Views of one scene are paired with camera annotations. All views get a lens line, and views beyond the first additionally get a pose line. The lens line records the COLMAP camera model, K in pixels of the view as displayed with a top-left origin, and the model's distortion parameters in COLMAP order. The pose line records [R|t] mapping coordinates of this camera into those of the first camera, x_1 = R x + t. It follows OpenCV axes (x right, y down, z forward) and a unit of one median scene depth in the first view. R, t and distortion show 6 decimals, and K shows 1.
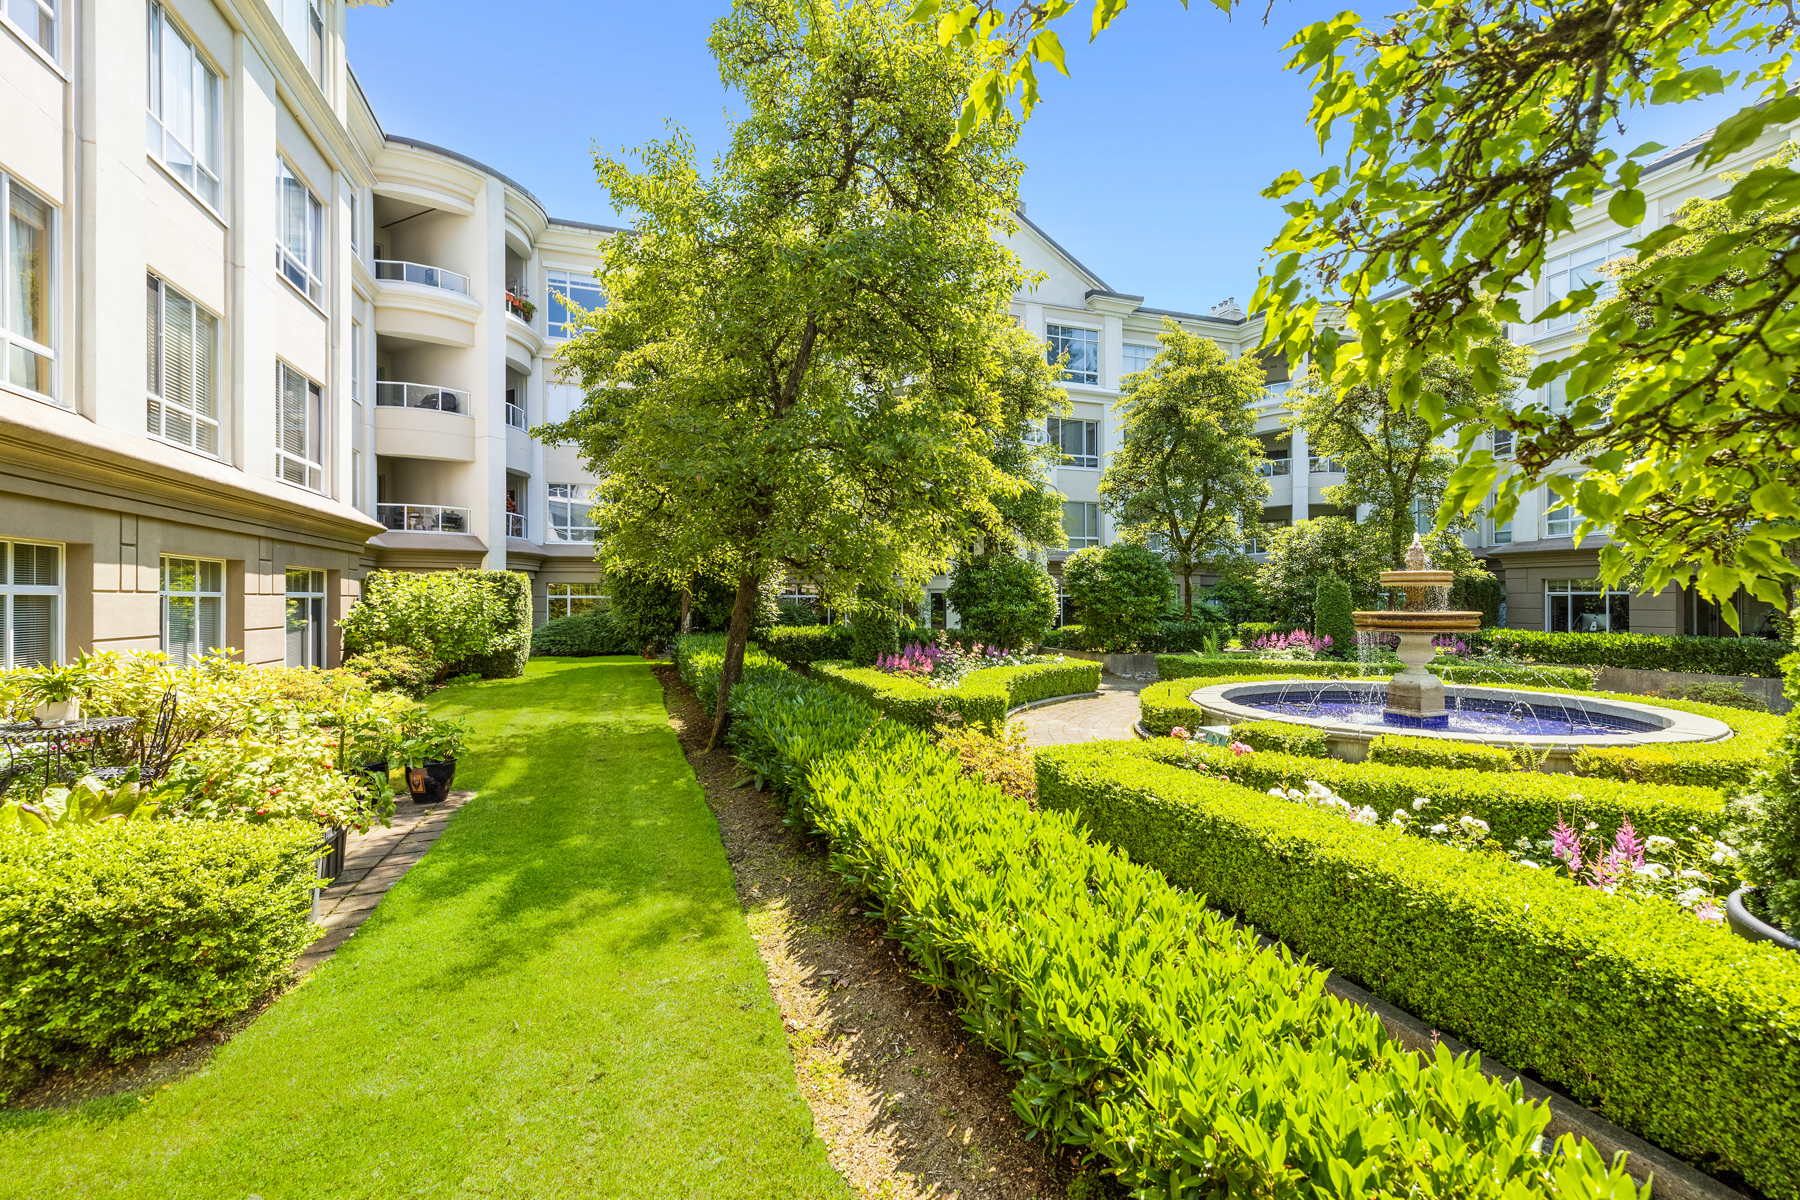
lens RADIAL K [[760.2, 0, 897.4], [0, 760.2, 603.9], [0, 0, 1]] dist [0.002936, 0.000699]
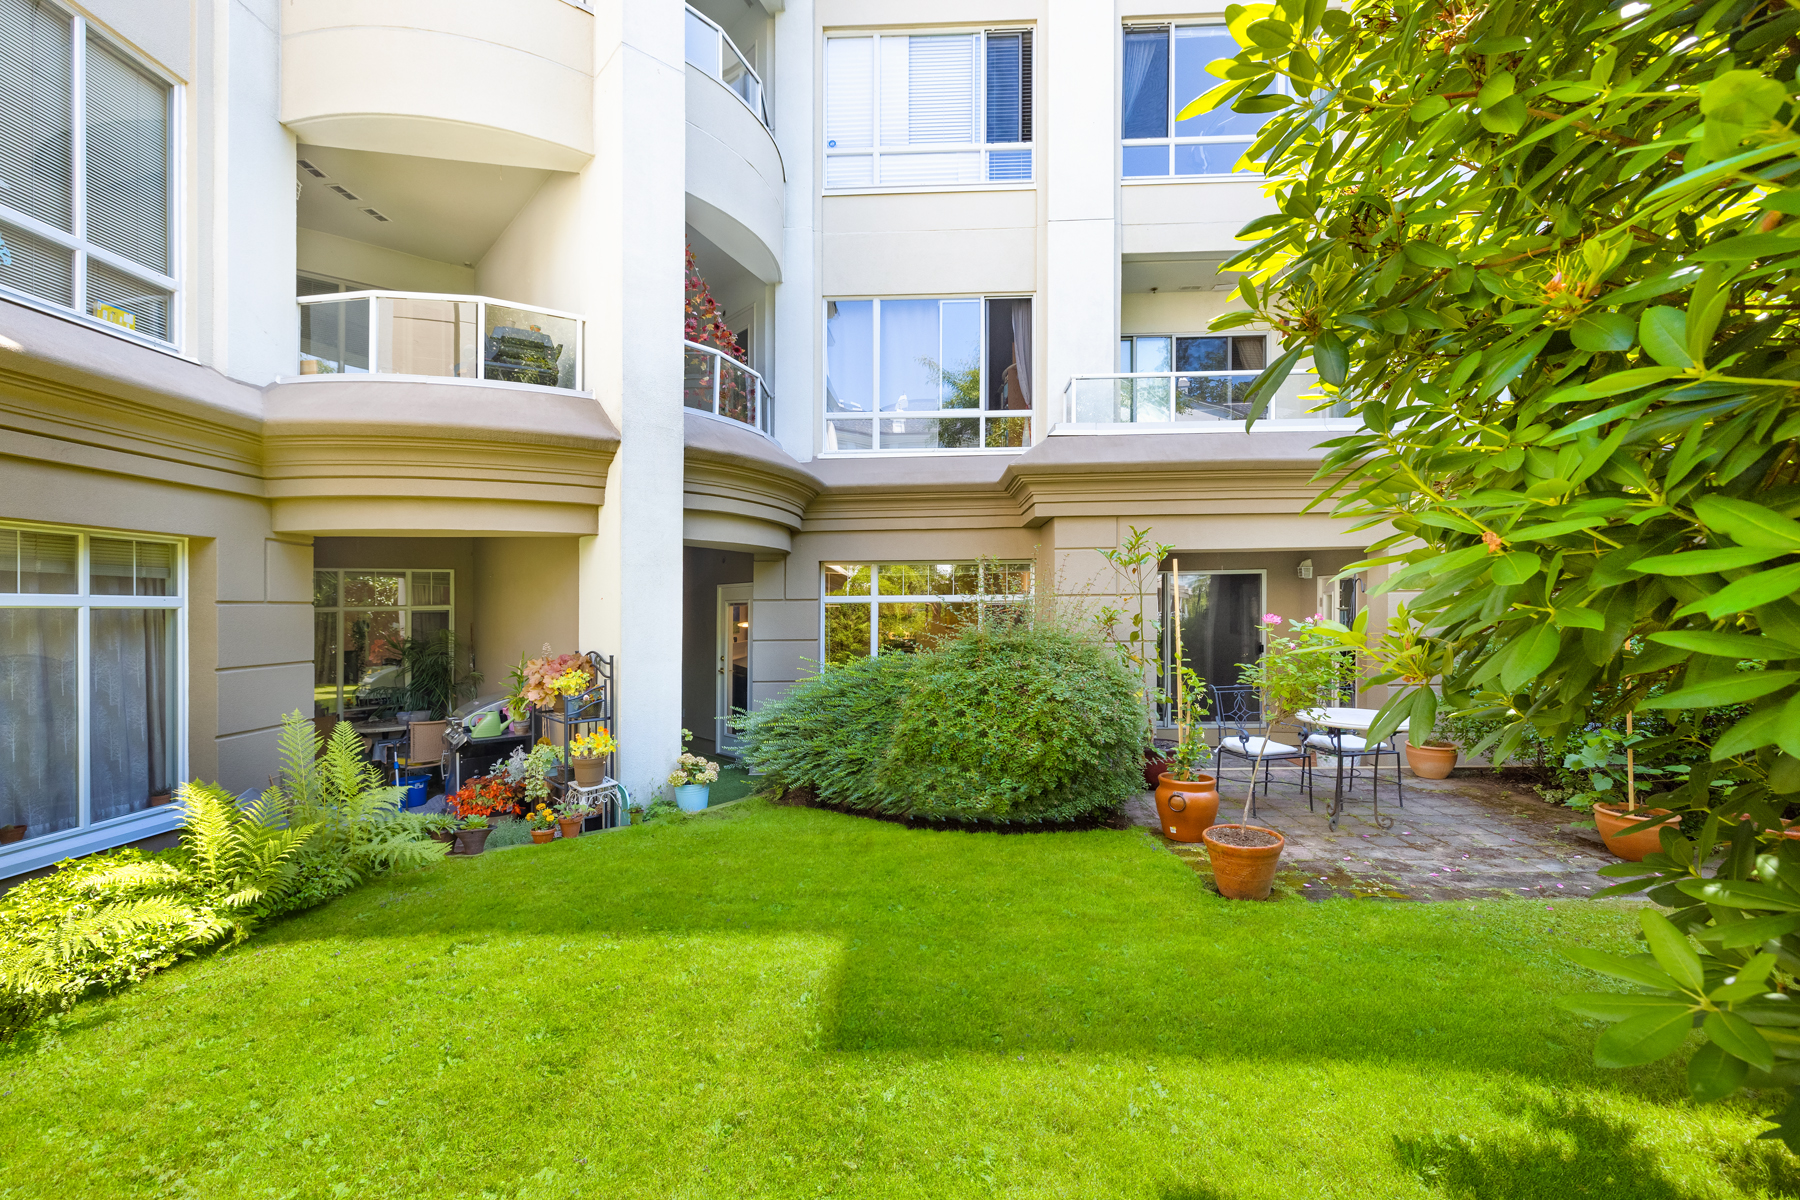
lens RADIAL K [[760.2, 0, 899.7], [0, 760.2, 606.9], [0, 0, 1]] dist [0.002936, 0.000699]
pose [[0.934558, -0.015188, -0.355486, -0.301476], [0.013837, 0.999884, -0.006343, -0.003047], [0.355541, 0.001009, 0.934660, 0.687319]]
